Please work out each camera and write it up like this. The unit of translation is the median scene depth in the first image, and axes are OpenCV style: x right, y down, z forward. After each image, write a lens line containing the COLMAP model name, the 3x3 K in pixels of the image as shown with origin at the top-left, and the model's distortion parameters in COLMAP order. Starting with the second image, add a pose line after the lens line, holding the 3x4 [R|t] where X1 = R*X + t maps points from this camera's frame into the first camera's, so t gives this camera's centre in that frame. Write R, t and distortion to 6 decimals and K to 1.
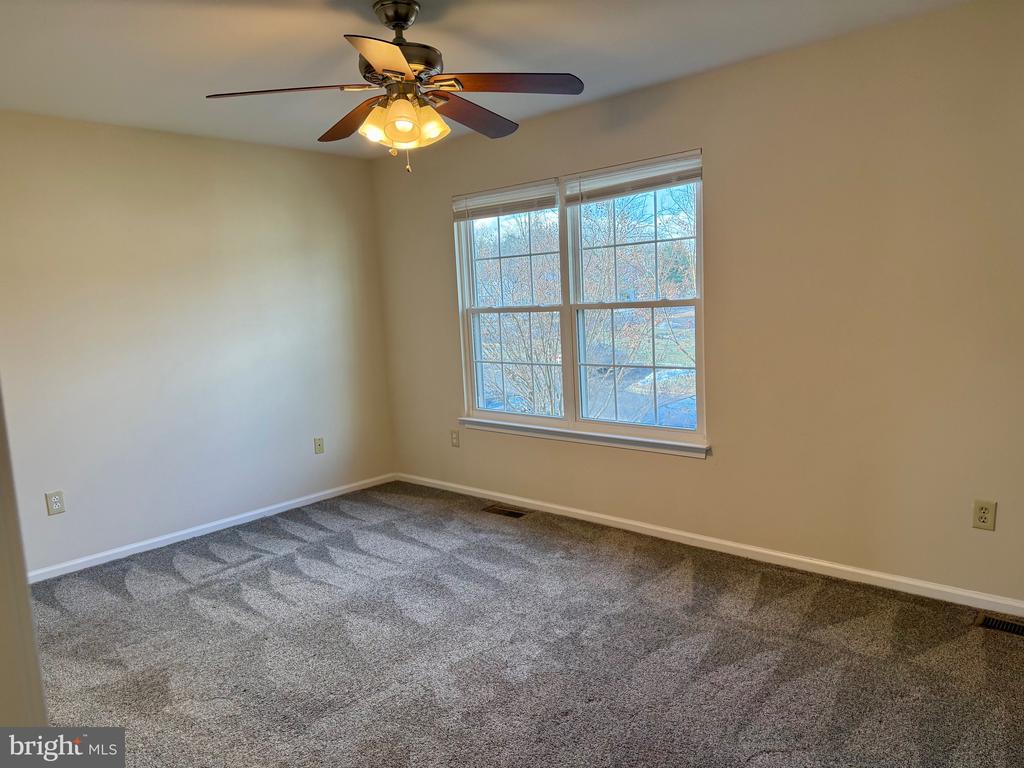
lens RADIAL K [[716.3, 0, 515.6], [0, 716.3, 381.5], [0, 0, 1]] dist [0.074437, -0.090608]
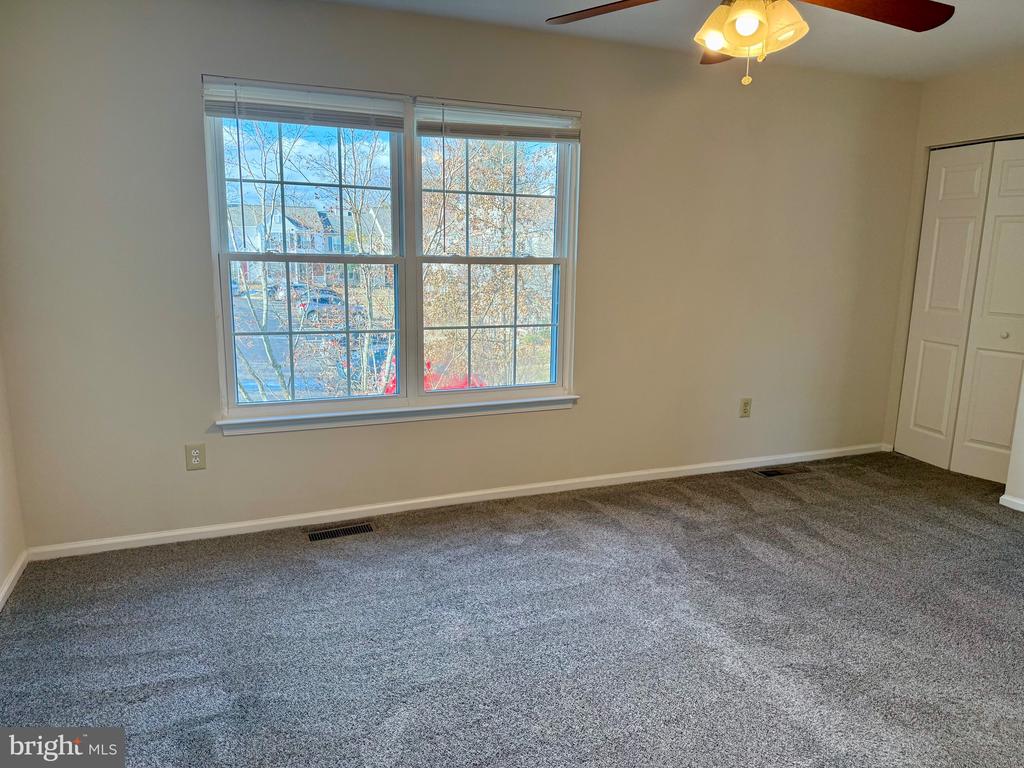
lens RADIAL K [[716.3, 0, 515.6], [0, 716.3, 381.5], [0, 0, 1]] dist [0.074437, -0.090608]
pose [[0.426957, -0.110952, 0.897439, -0.666579], [0.074910, 0.993373, 0.087174, -0.028767], [-0.901164, 0.030008, 0.432439, 0.564000]]
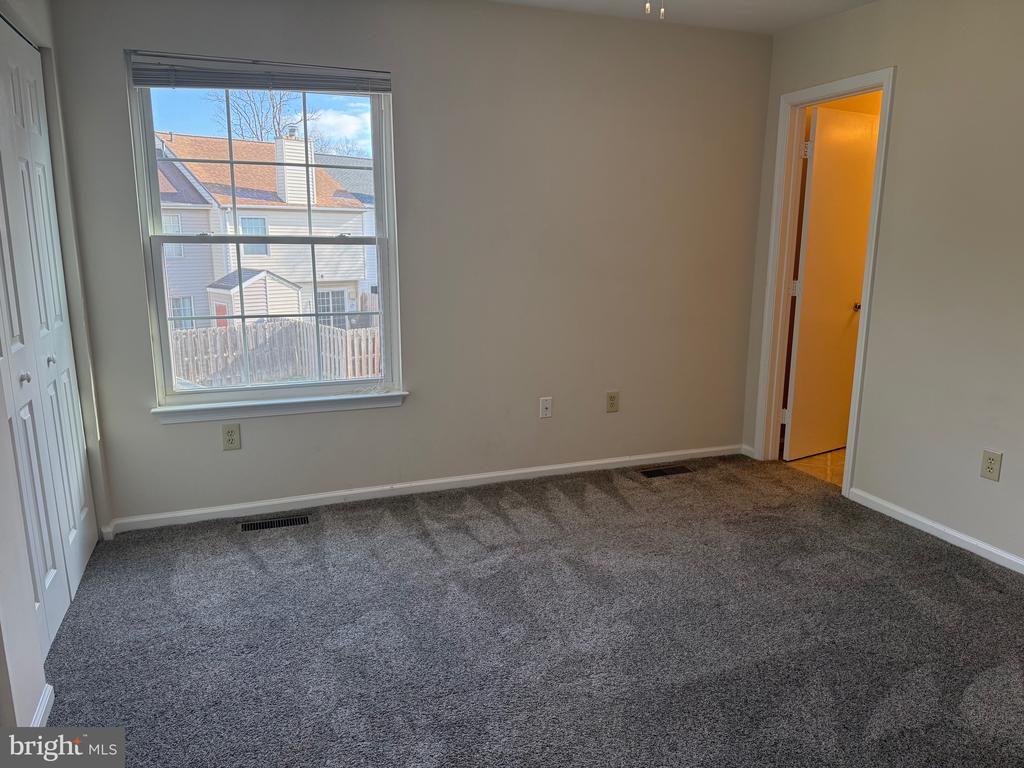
lens RADIAL K [[716.3, 0, 515.6], [0, 716.3, 381.5], [0, 0, 1]] dist [0.074437, -0.090608]
pose [[0.452554, -0.134751, 0.881497, -0.471170], [0.079047, 0.990687, 0.110860, -0.016871], [-0.888226, 0.019509, 0.458991, 0.385058]]
